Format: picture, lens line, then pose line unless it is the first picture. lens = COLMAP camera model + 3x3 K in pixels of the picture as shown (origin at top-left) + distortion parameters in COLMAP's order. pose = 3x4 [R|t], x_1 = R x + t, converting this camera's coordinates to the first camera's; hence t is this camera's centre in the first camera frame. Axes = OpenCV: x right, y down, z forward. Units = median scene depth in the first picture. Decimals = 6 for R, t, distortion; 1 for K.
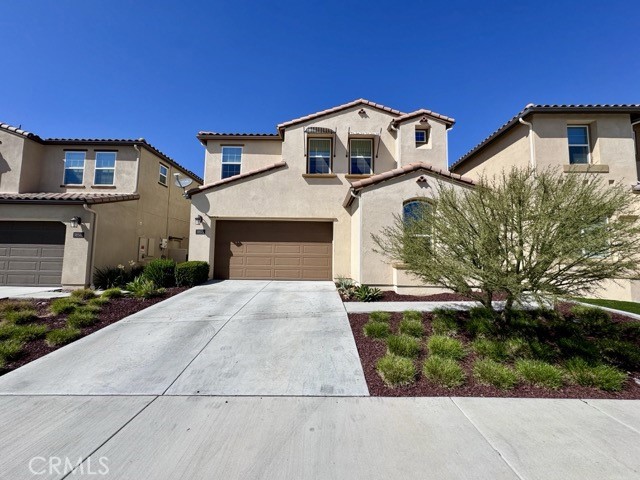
lens RADIAL K [[256.4, 0, 321.7], [0, 256.4, 239.5], [0, 0, 1]] dist [-0.002627, 0.000574]
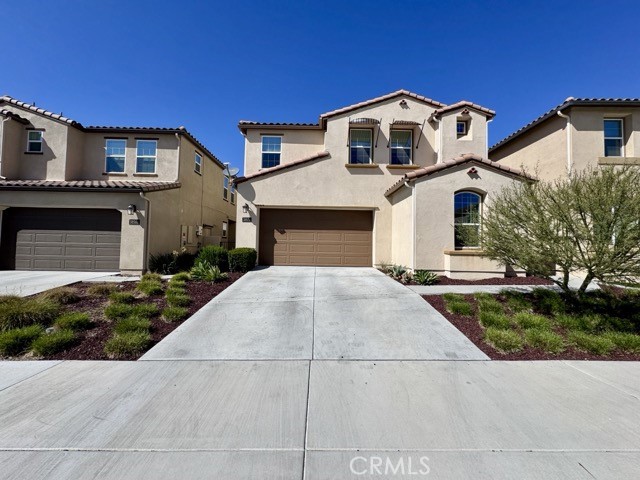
lens RADIAL K [[256.4, 0, 319.8], [0, 256.4, 240.1], [0, 0, 1]] dist [-0.002627, 0.000574]
pose [[0.999924, 0.004311, 0.011524, -0.199587], [-0.004825, 0.998978, 0.044930, 0.004770], [-0.011318, -0.044982, 0.998924, -0.044409]]
